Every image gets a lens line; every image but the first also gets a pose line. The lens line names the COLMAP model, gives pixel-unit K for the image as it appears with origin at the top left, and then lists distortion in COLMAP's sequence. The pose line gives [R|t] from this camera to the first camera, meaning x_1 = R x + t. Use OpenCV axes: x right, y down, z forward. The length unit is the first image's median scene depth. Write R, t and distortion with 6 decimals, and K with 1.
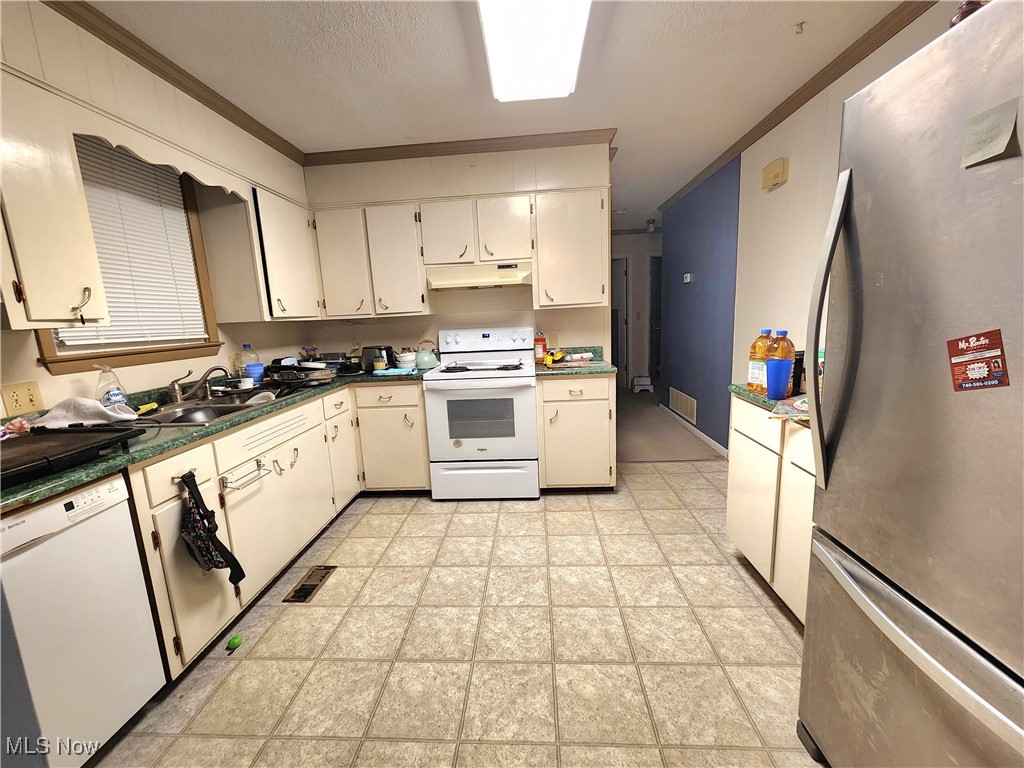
lens RADIAL K [[413.8, 0, 512.0], [0, 413.8, 384.0], [0, 0, 1]] dist [-0.000469, -0.000165]
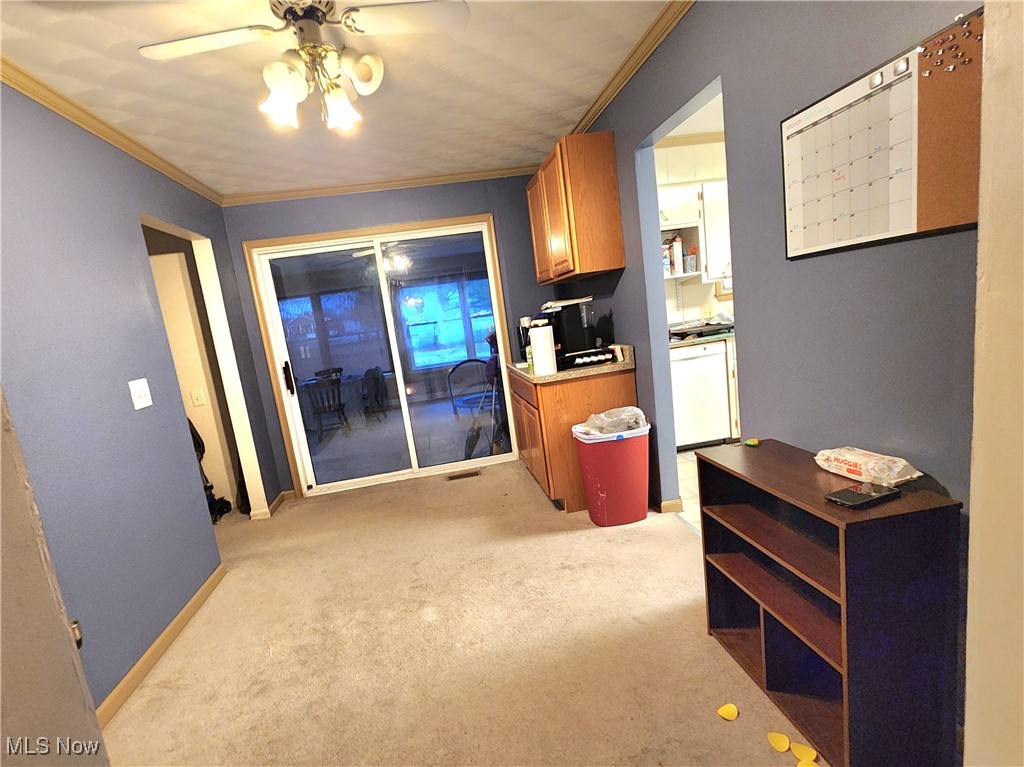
lens RADIAL K [[413.8, 0, 512.0], [0, 413.8, 383.5], [0, 0, 1]] dist [-0.000469, -0.000165]
pose [[0.183524, 0.185556, -0.965343, 1.052139], [-0.036268, 0.982632, 0.181985, 0.050805], [0.982346, 0.001612, 0.187066, -0.588570]]
